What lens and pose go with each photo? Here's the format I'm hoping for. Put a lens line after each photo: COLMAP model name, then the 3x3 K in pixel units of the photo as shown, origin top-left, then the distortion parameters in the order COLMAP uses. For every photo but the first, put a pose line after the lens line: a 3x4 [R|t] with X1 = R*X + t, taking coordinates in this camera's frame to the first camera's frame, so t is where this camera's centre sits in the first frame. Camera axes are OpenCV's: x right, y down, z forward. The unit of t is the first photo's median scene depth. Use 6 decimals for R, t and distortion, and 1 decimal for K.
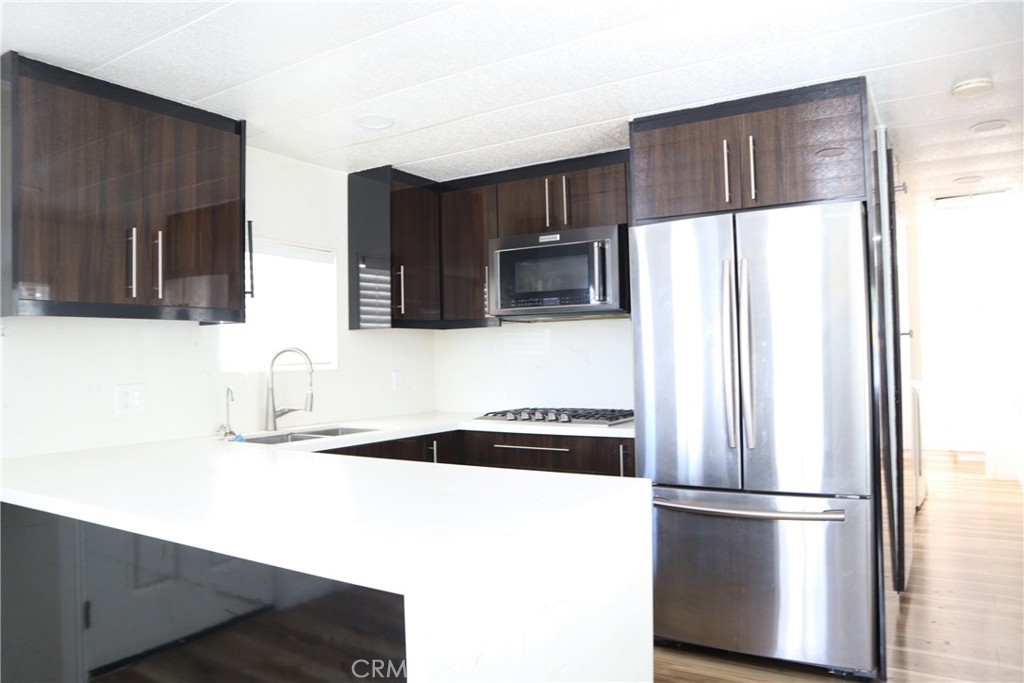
lens RADIAL K [[723.0, 0, 512.0], [0, 723.0, 341.5], [0, 0, 1]] dist [-0.119053, 0.084192]
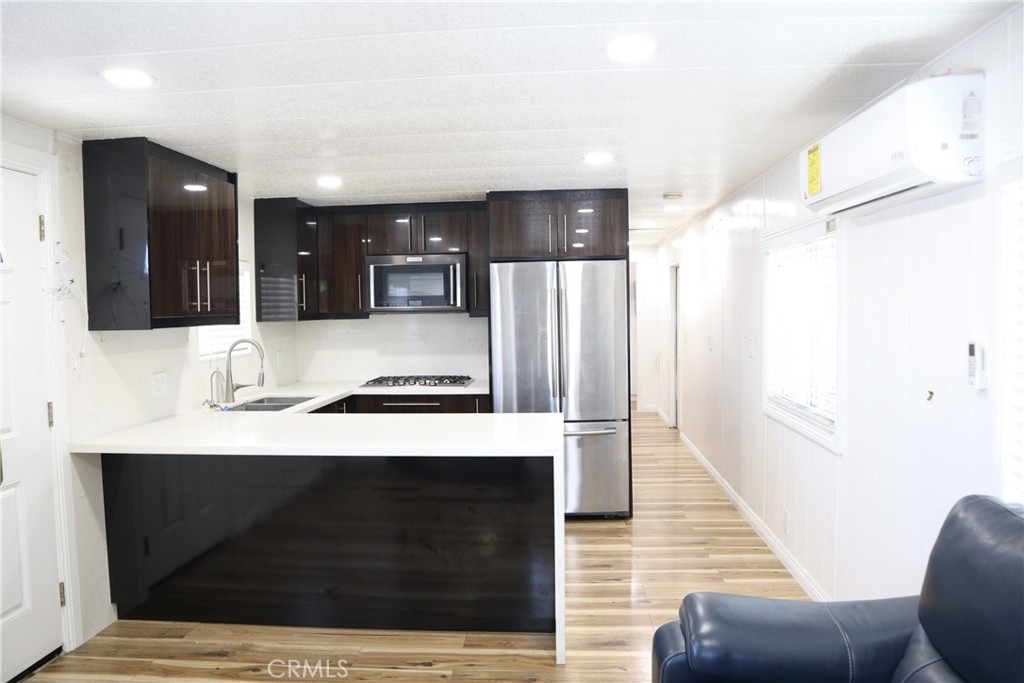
lens RADIAL K [[733.3, 0, 512.0], [0, 733.3, 341.5], [0, 0, 1]] dist [-0.105482, 0.079428]
pose [[0.883375, -0.015972, 0.468395, -0.488590], [-0.013059, 0.998192, 0.058667, -0.070965], [-0.468486, -0.057942, 0.881569, -0.408619]]
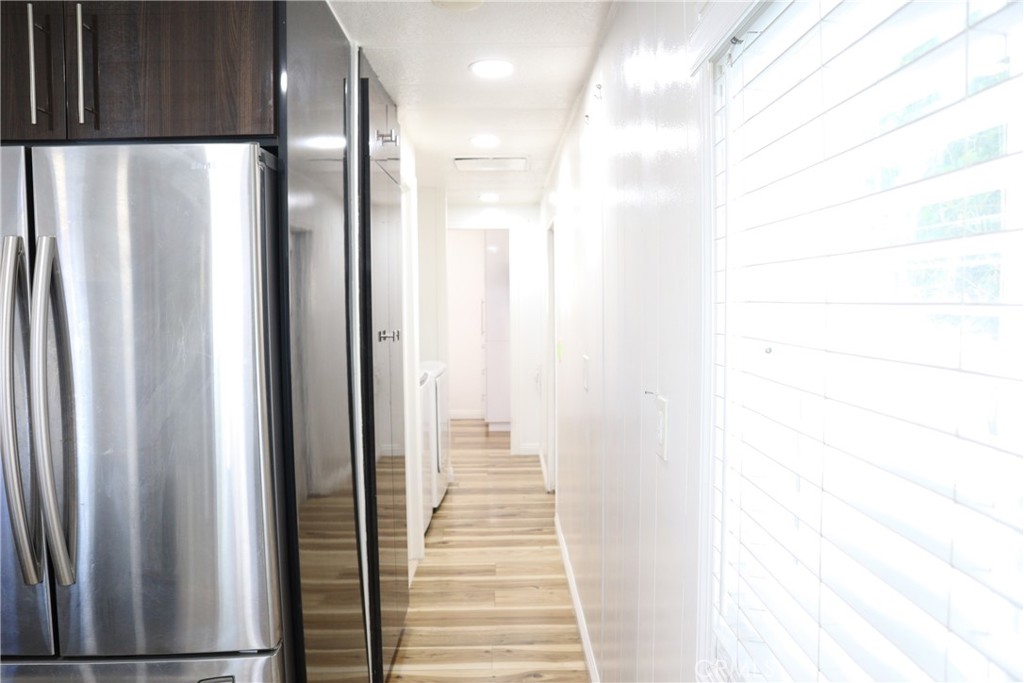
lens RADIAL K [[723.0, 0, 512.0], [0, 723.0, 341.5], [0, 0, 1]] dist [-0.119053, 0.084192]
pose [[0.842291, -0.021439, 0.538596, 0.265822], [-0.019795, 0.997304, 0.070654, -0.063513], [-0.538659, -0.070173, 0.839597, 0.296414]]
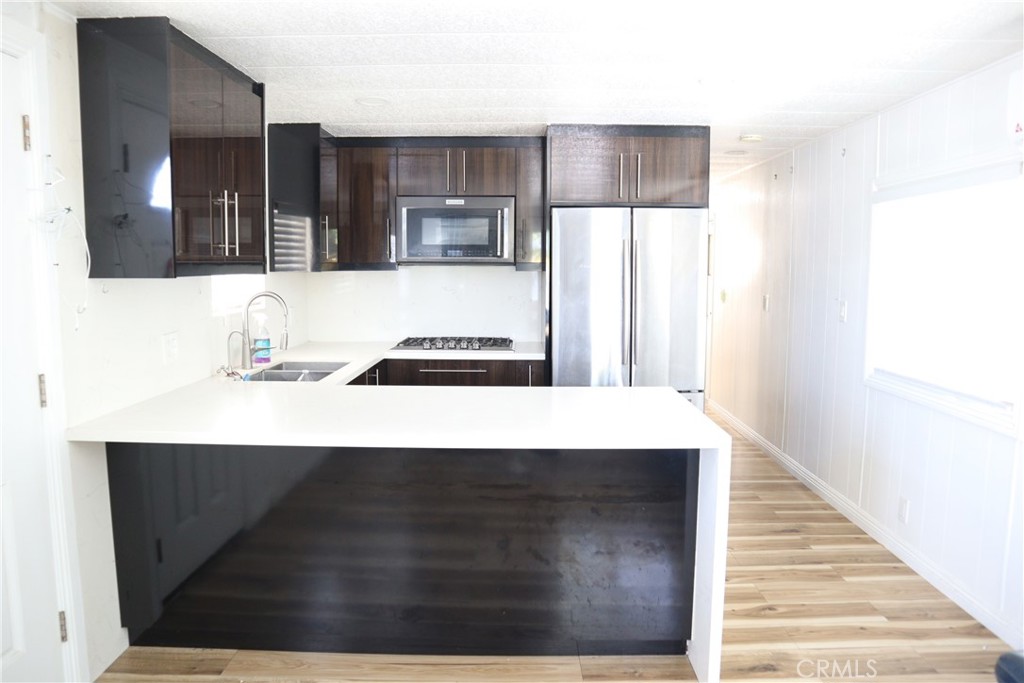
lens RADIAL K [[723.0, 0, 512.0], [0, 723.0, 341.5], [0, 0, 1]] dist [-0.119053, 0.084192]
pose [[0.847647, -0.032976, 0.529535, -0.555380], [-0.033385, 0.992774, 0.115263, -0.053817], [-0.529509, -0.115381, 0.840421, -0.121360]]
